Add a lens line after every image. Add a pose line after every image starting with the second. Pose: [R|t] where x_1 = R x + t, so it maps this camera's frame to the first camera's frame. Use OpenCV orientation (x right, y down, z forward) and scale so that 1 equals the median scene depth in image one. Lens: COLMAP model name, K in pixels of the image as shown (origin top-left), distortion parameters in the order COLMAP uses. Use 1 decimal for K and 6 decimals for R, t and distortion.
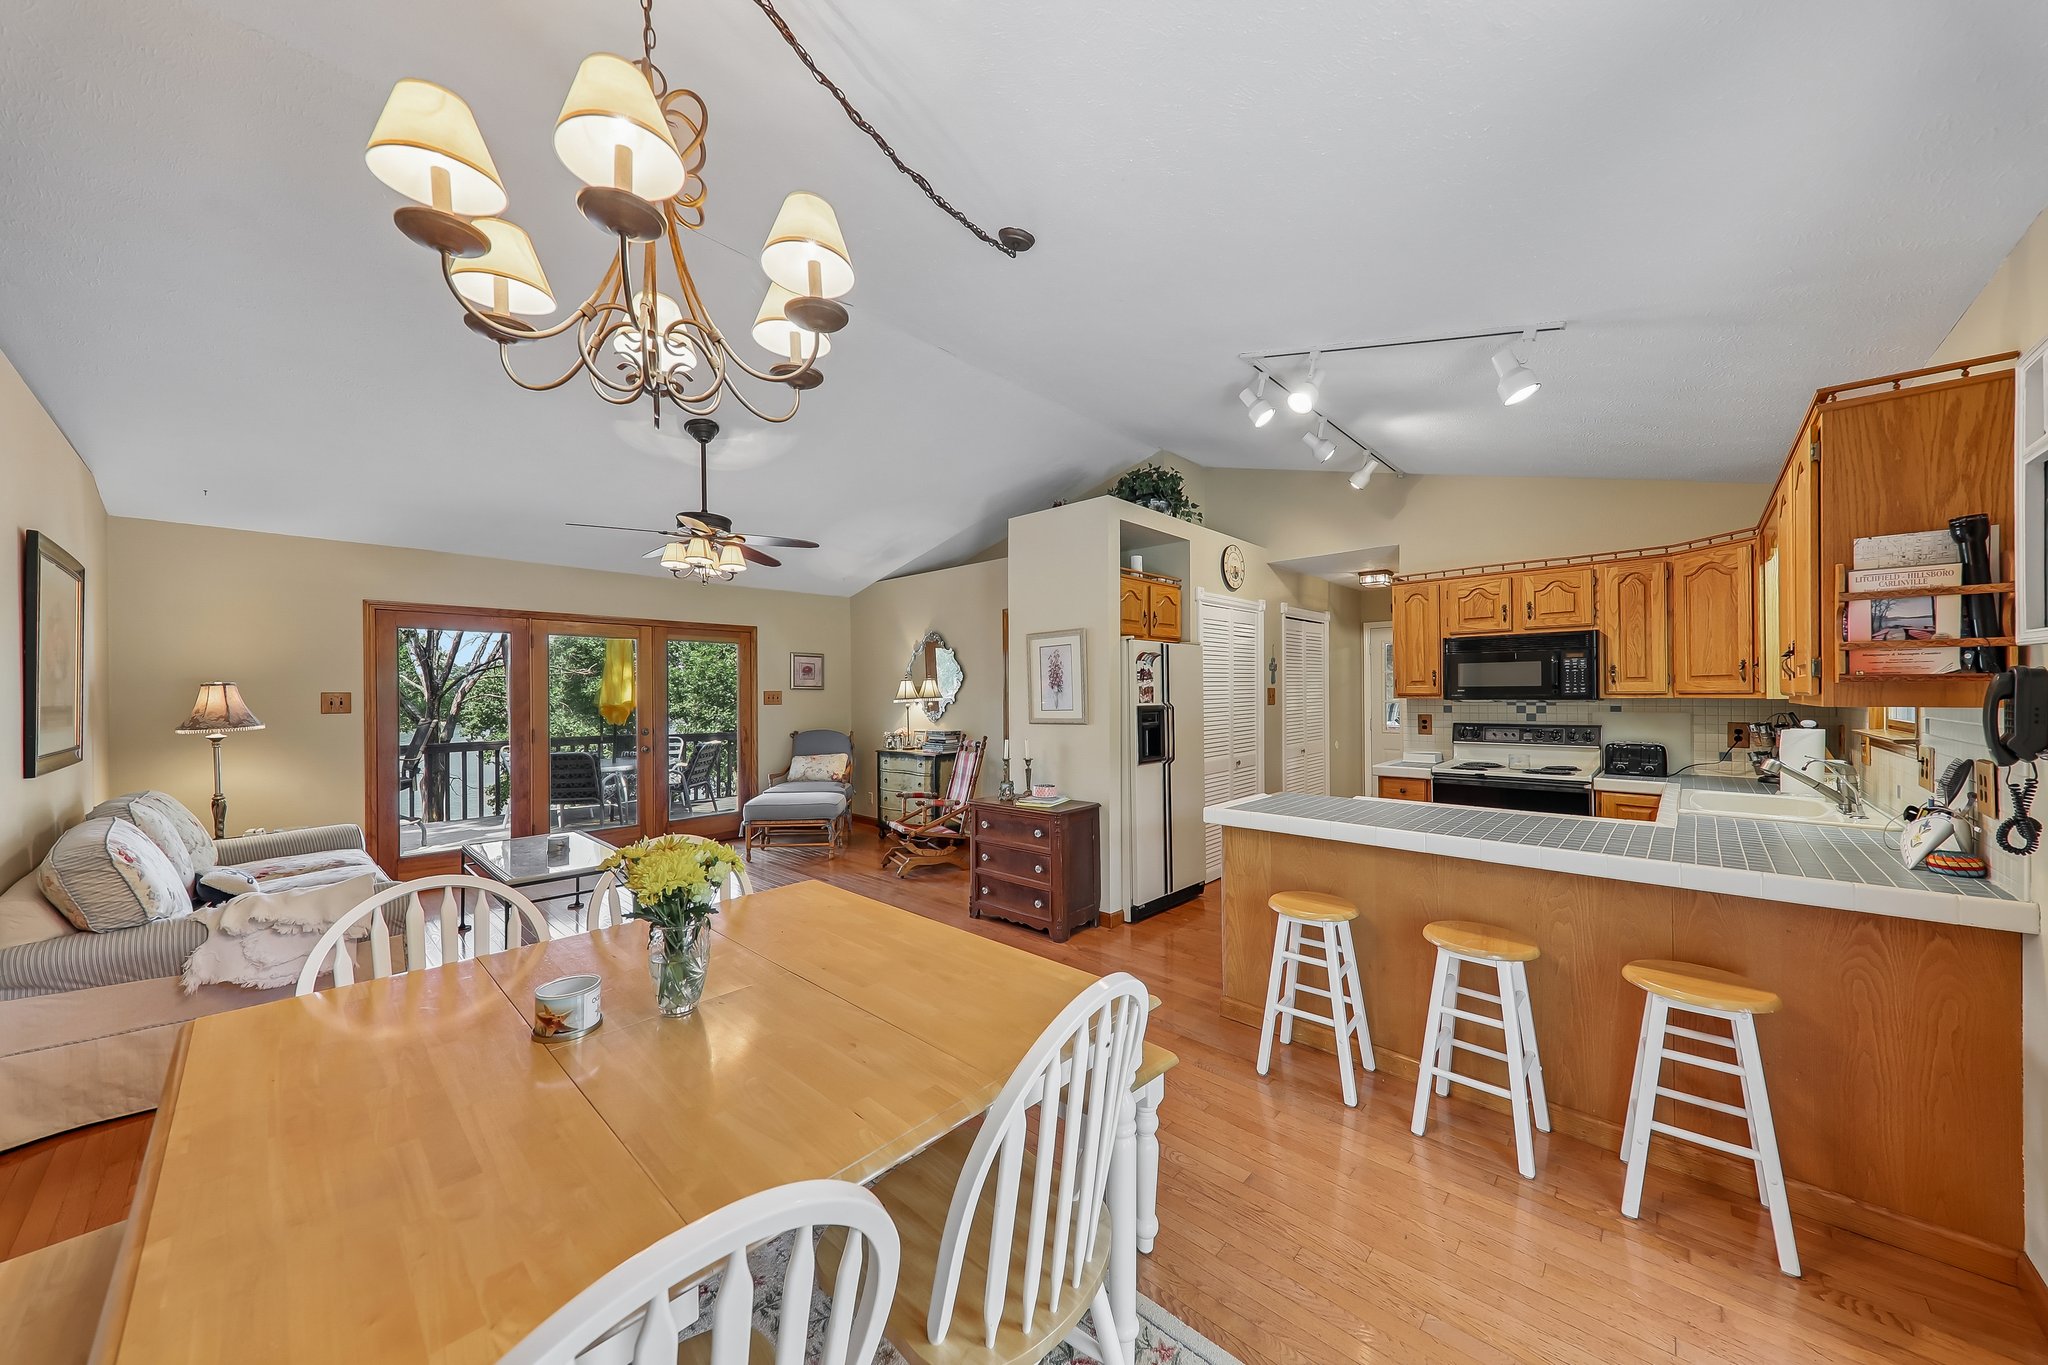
lens RADIAL K [[701.1, 0, 1024.3], [0, 701.1, 691.8], [0, 0, 1]] dist [0.024530, -0.006342]
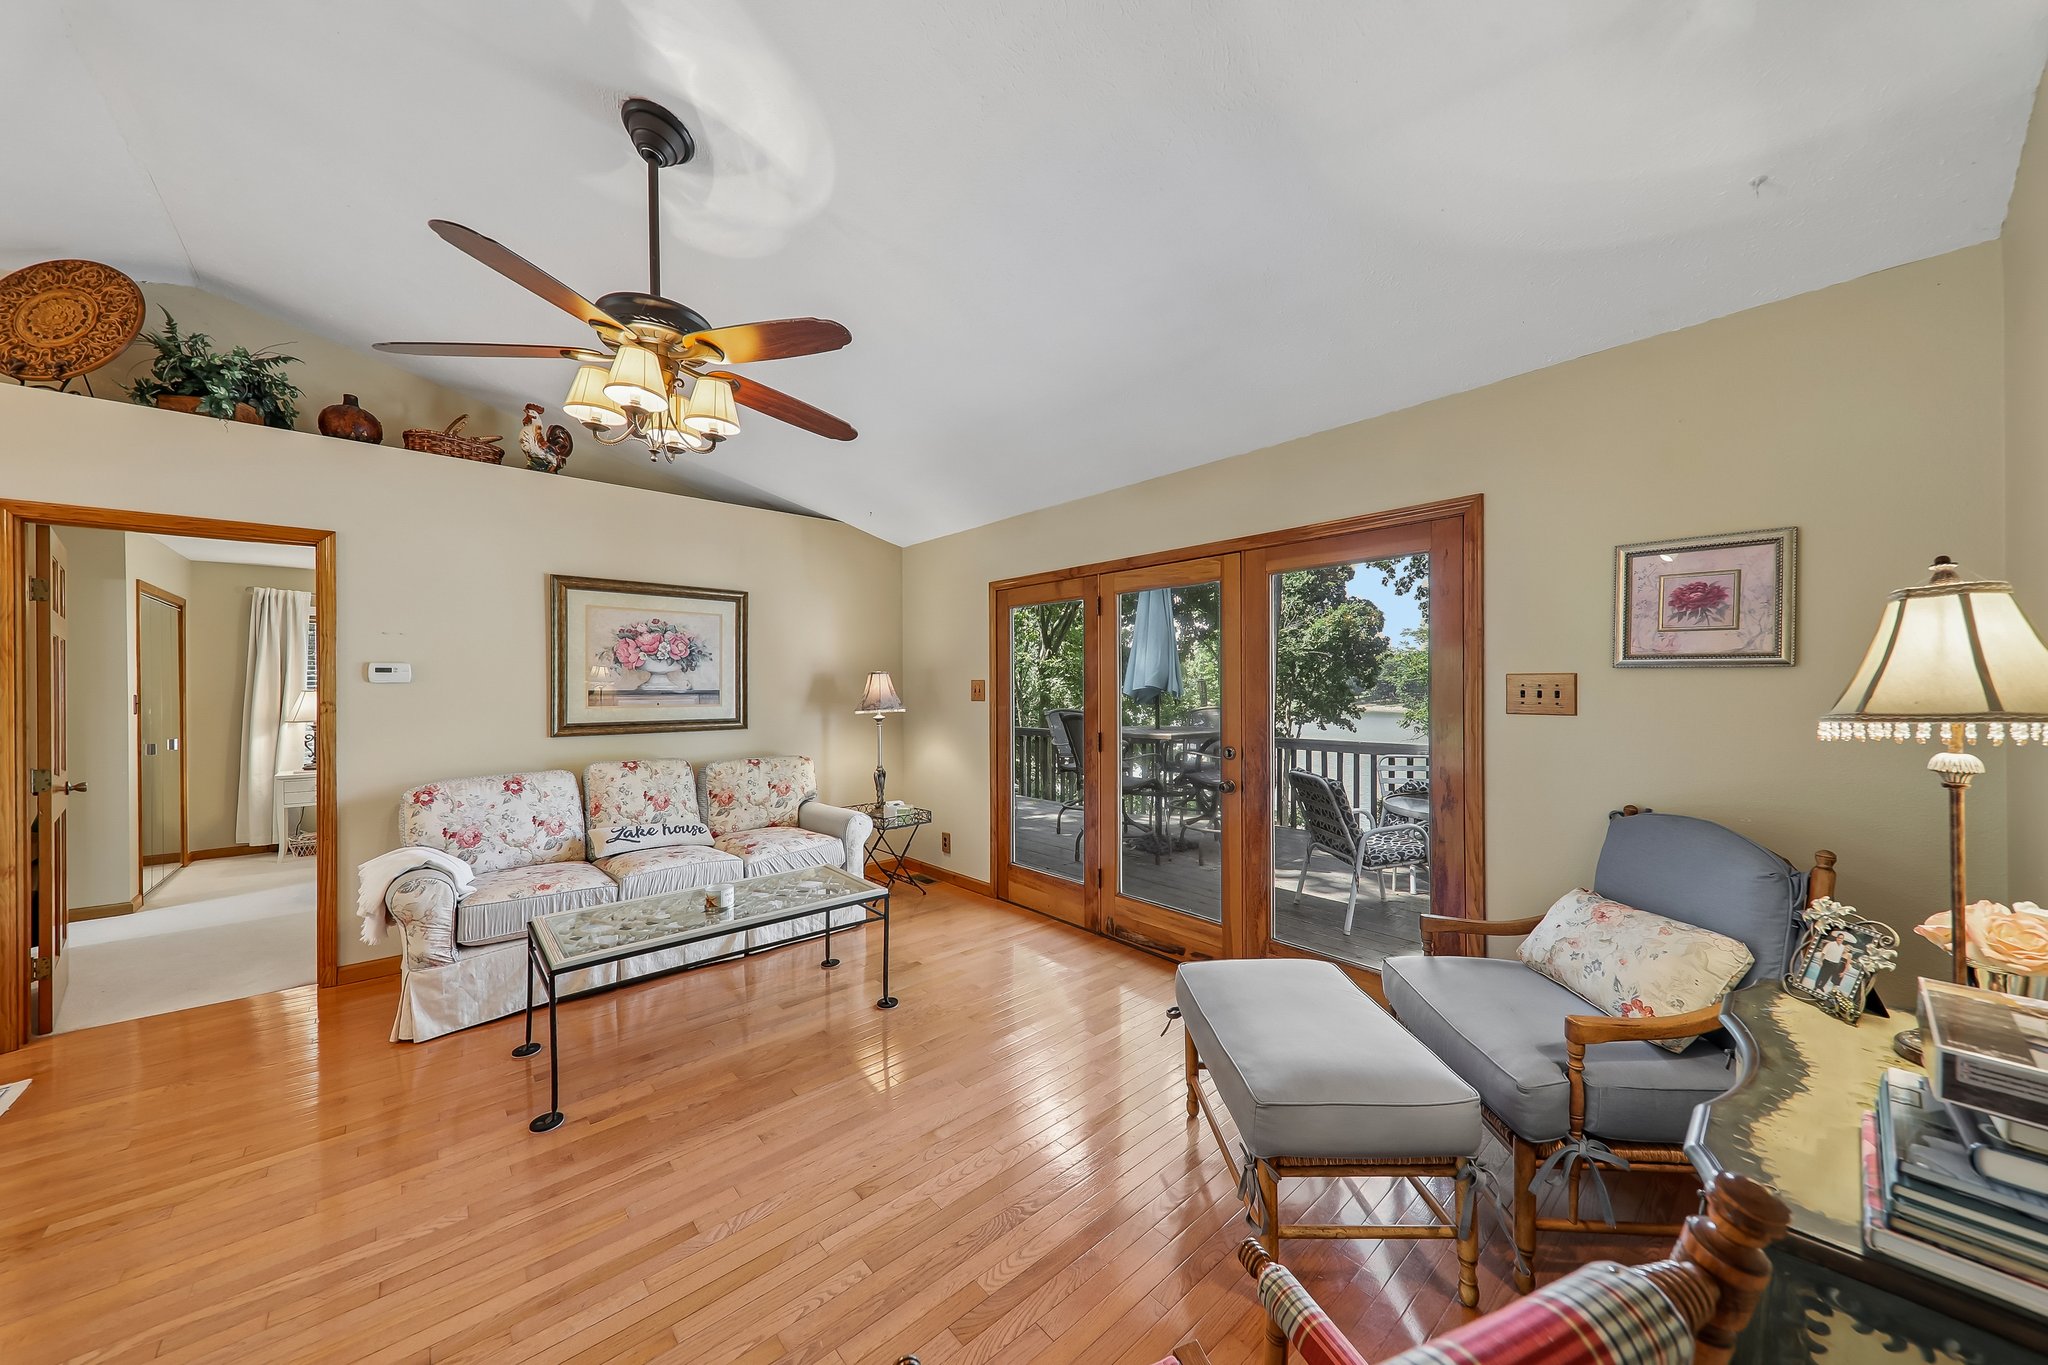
lens RADIAL K [[701.1, 0, 1011.3], [0, 701.1, 684.3], [0, 0, 1]] dist [0.024530, -0.006342]
pose [[-0.104010, 0.005664, -0.994560, 0.006635], [0.003645, 0.999979, 0.005313, 0.001889], [0.994570, -0.003072, -0.104028, 1.185922]]
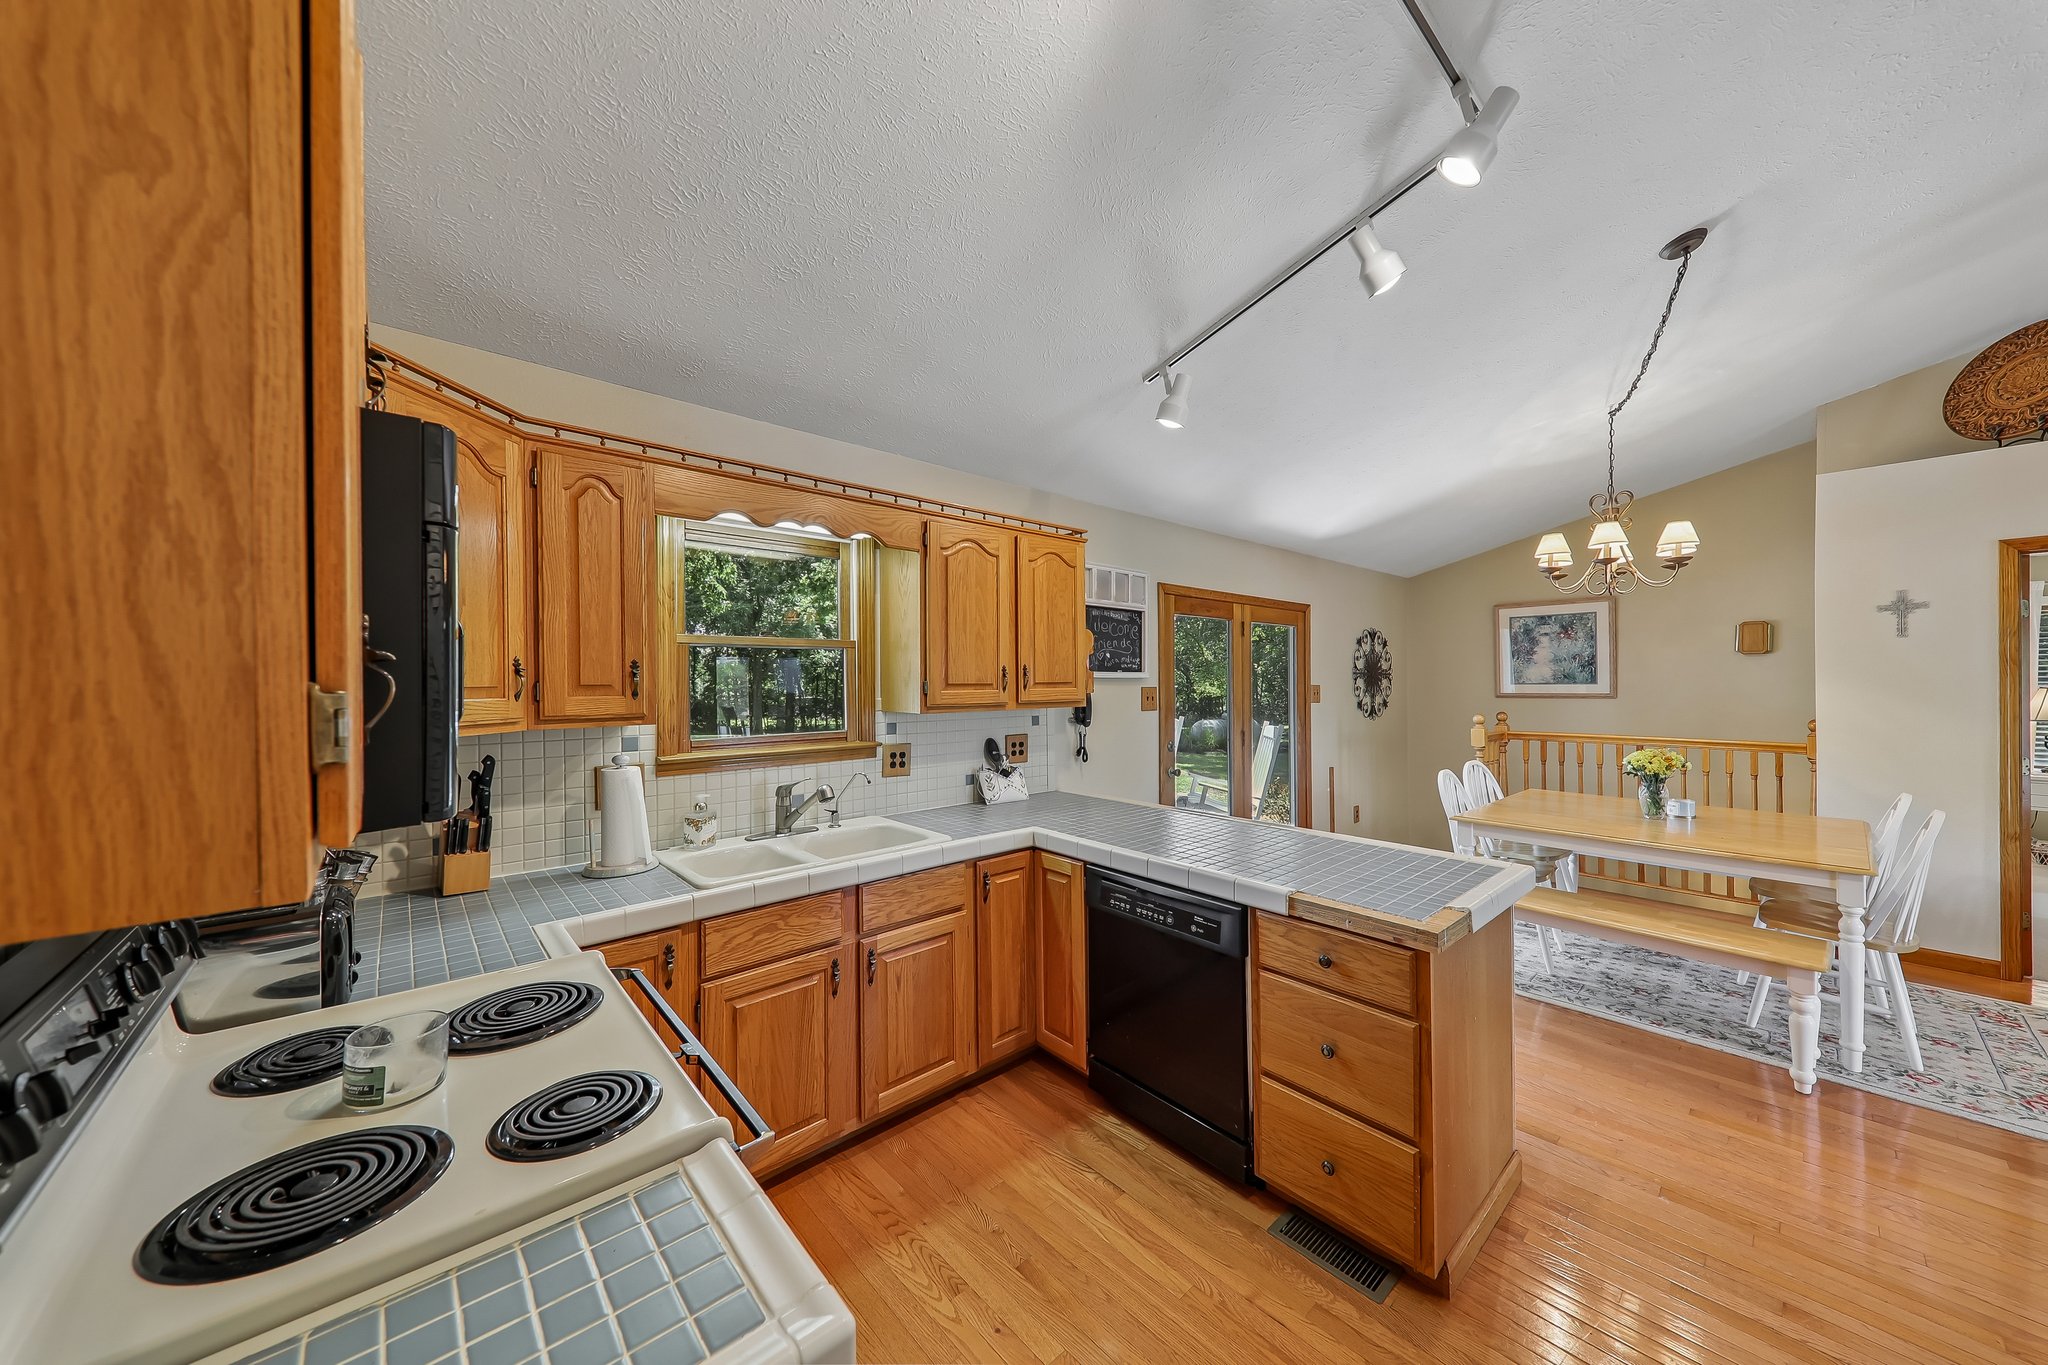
lens RADIAL K [[701.1, 0, 1031.9], [0, 701.1, 683.2], [0, 0, 1]] dist [0.024530, -0.006342]
pose [[-0.995781, 0.012725, 0.090880, 0.443633], [0.013052, 0.999910, 0.003003, -0.017868], [-0.090834, 0.004177, -0.995857, 1.128715]]
